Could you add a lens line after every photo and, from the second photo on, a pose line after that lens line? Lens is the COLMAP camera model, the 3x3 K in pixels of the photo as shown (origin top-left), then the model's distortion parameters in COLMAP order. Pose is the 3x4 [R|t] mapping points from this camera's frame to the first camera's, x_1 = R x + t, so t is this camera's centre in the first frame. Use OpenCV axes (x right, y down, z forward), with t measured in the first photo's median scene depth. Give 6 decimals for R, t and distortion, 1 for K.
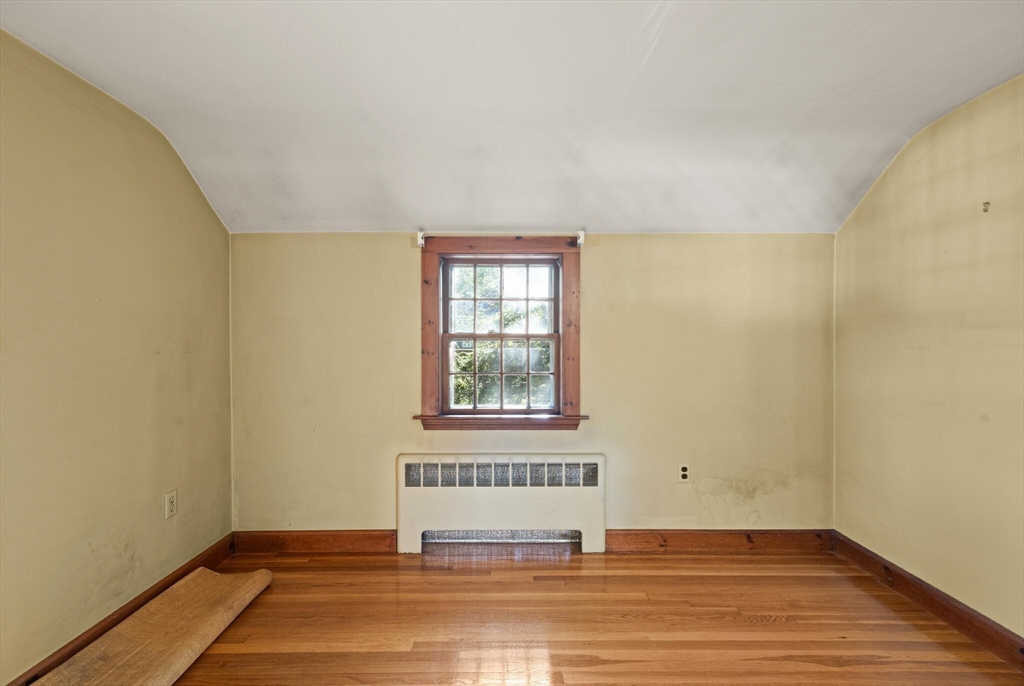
lens RADIAL K [[466.1, 0, 510.6], [0, 466.1, 348.8], [0, 0, 1]] dist [0.009032, -0.003286]
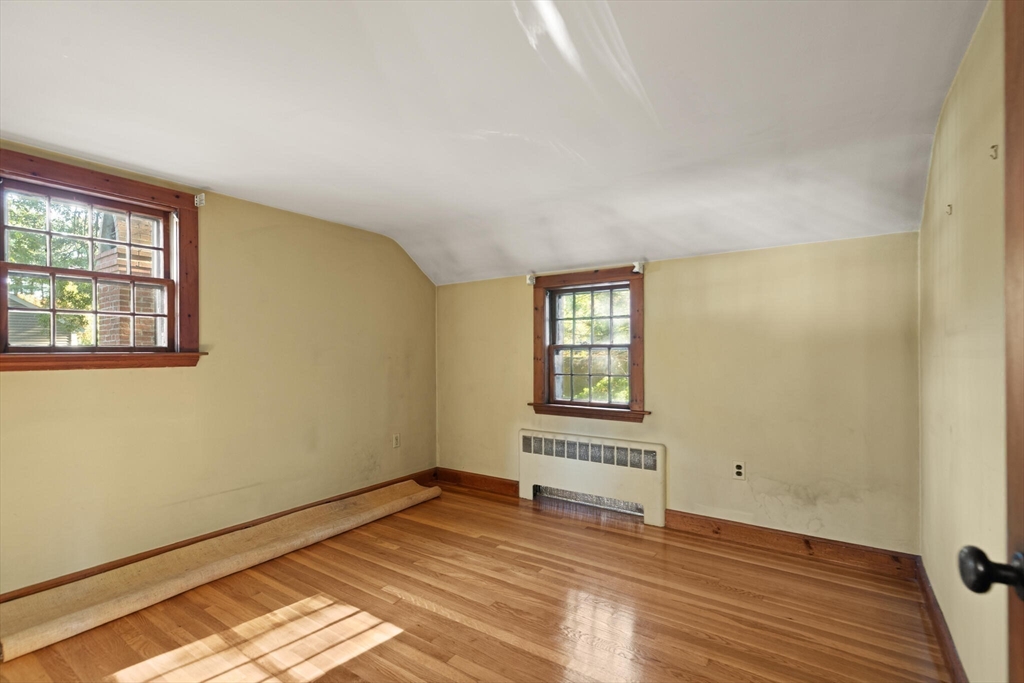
lens RADIAL K [[466.1, 0, 516.8], [0, 466.1, 348.4], [0, 0, 1]] dist [0.009032, -0.003286]
pose [[0.825031, -0.006635, -0.565049, 0.567674], [-0.000807, 0.999916, -0.012920, -0.004904], [0.565087, 0.011115, 0.824956, -0.199206]]
